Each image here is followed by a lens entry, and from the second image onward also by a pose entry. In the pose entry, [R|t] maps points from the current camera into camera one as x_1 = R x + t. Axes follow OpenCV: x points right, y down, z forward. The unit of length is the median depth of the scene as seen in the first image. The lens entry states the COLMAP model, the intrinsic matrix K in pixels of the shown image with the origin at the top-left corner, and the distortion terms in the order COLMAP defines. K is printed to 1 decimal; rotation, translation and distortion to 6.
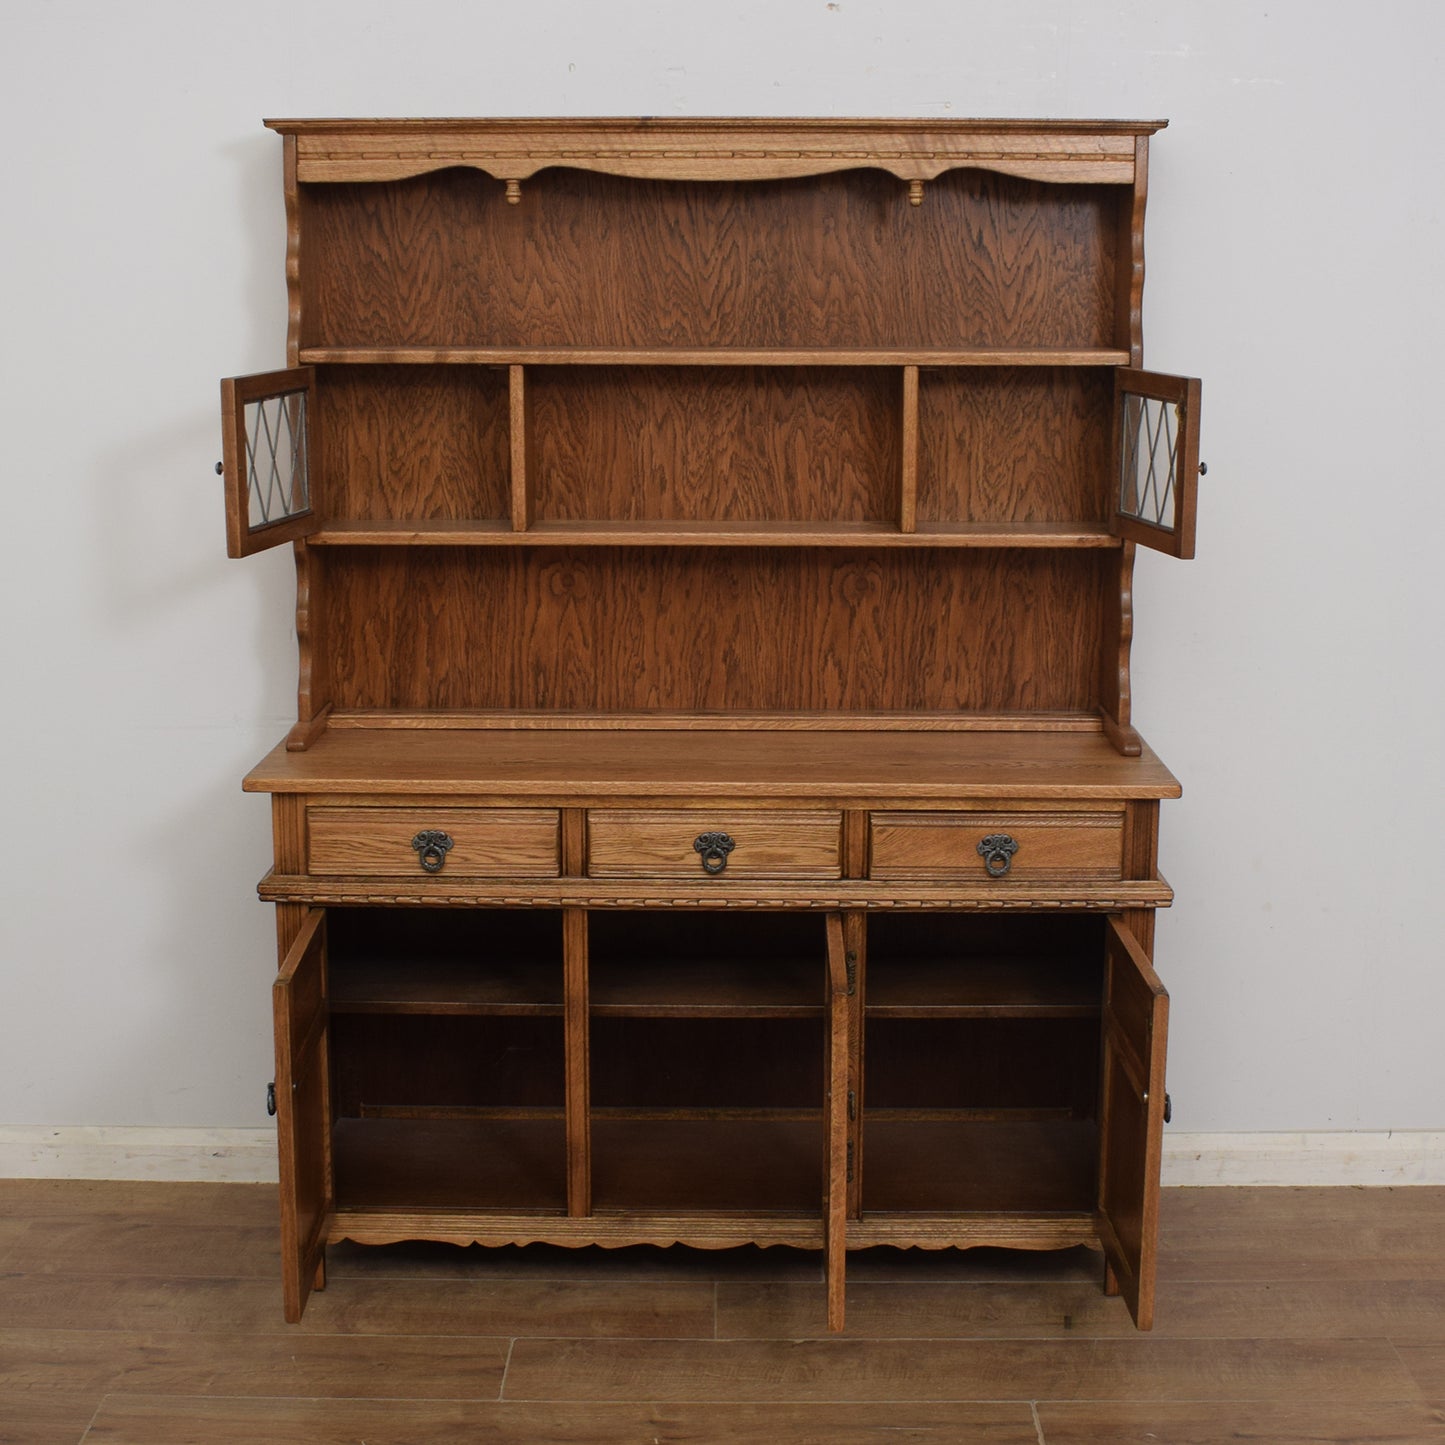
lens RADIAL K [[2299.7, 0, 720.0], [0, 2299.7, 702.9], [0, 0, 1]] dist [-0.079001, -0.120646]
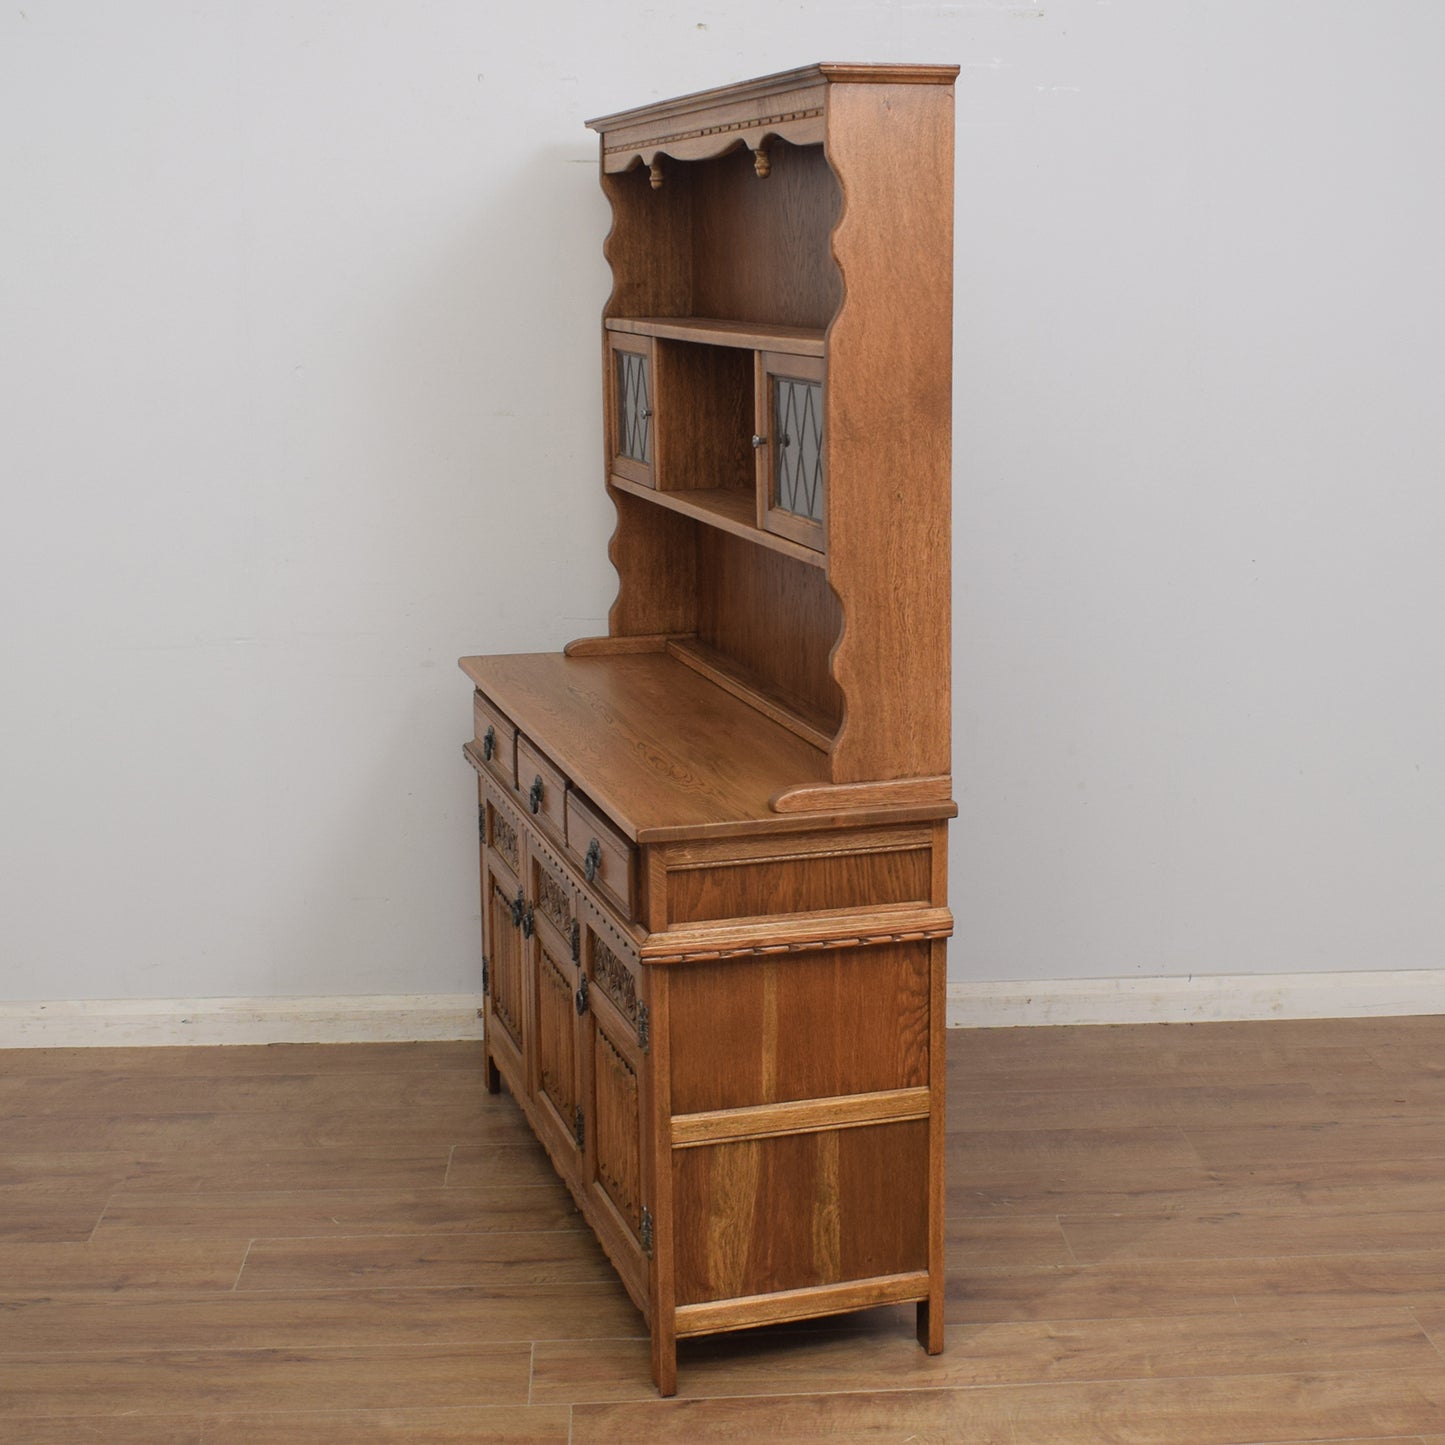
lens RADIAL K [[2394.4, 0, 723.1], [0, 2394.4, 746.1], [0, 0, 1]] dist [-0.046316, -0.071210]
pose [[0.284463, 0.190633, -0.939542, 0.985754], [-0.173513, 0.974083, 0.145108, -0.123914], [0.942854, 0.121745, 0.310168, 0.677553]]
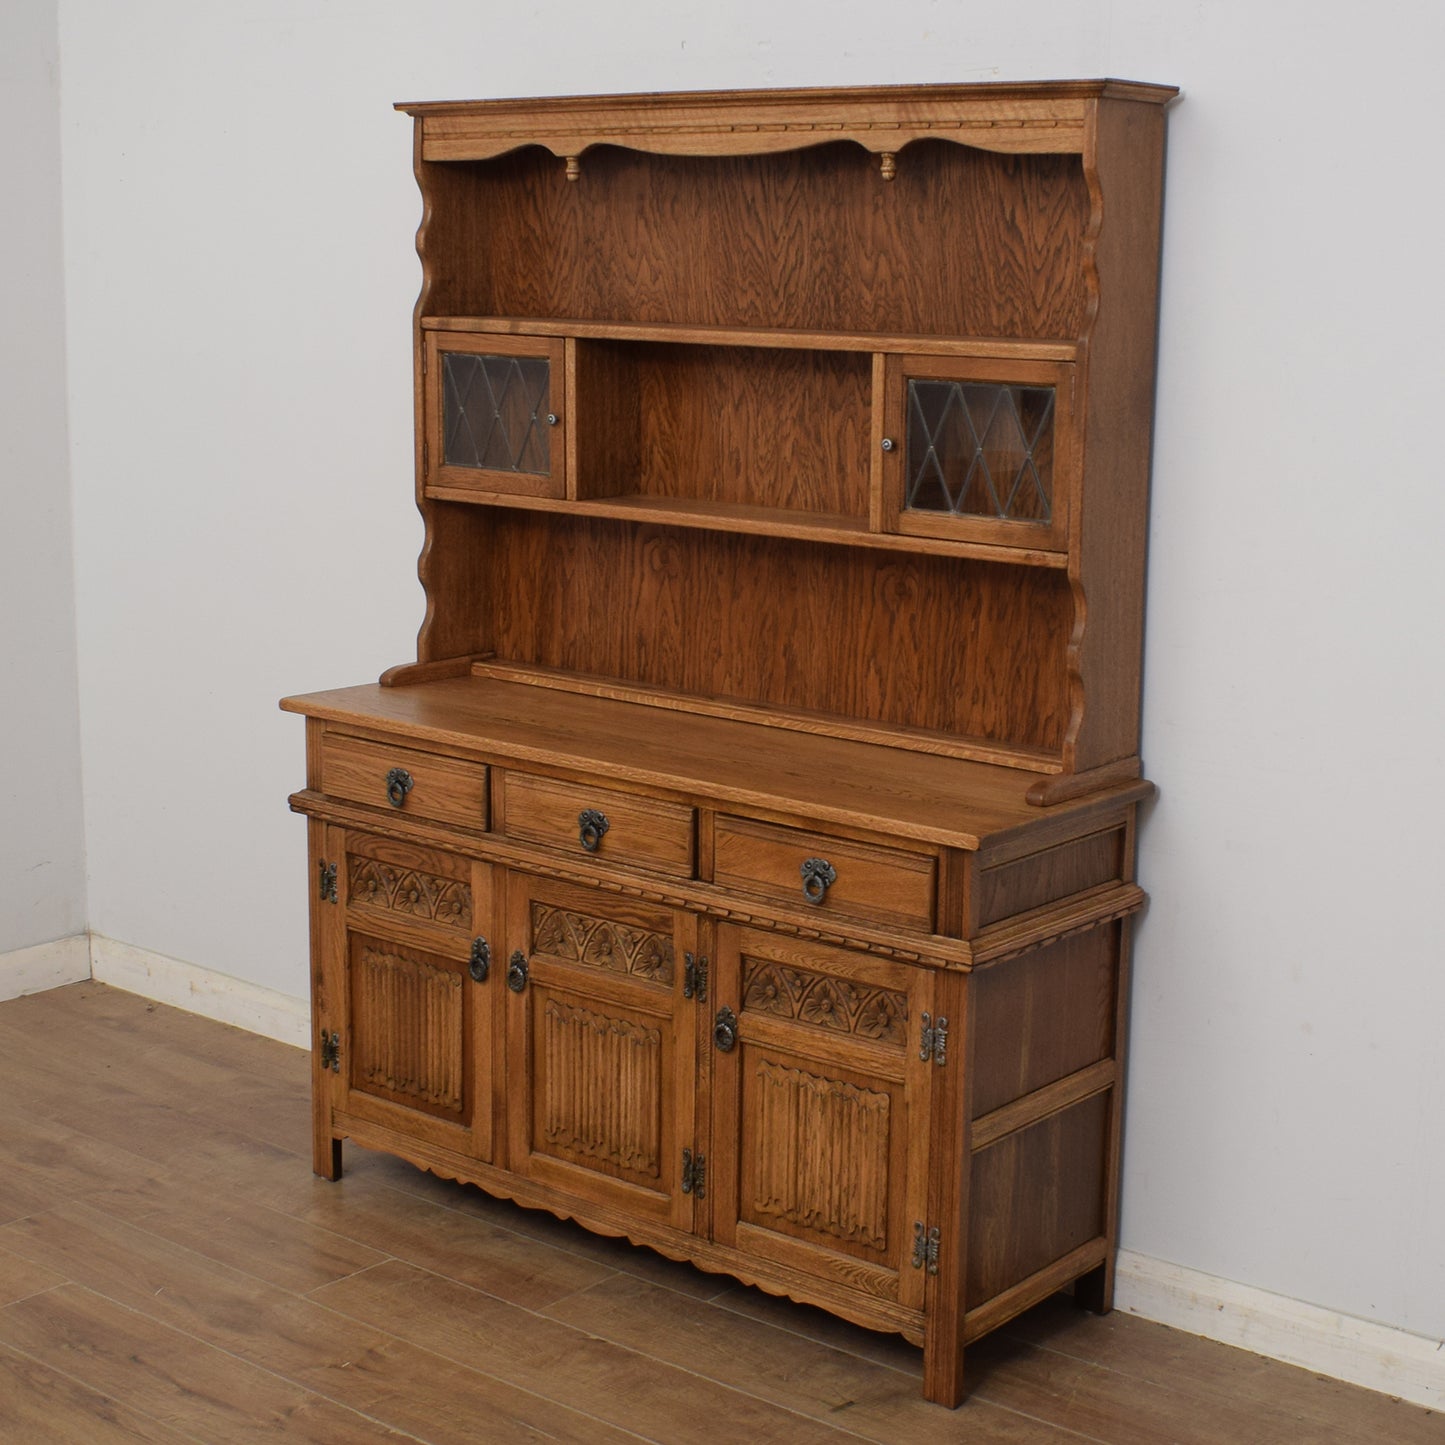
lens RADIAL K [[2464.2, 0, 774.7], [0, 2464.2, 725.3], [0, 0, 1]] dist [-0.086851, -0.048496]
pose [[0.784708, 0.130121, -0.606054, 0.647433], [-0.133773, 0.990229, 0.039398, -0.030068], [0.605259, 0.050157, 0.794447, 0.184190]]
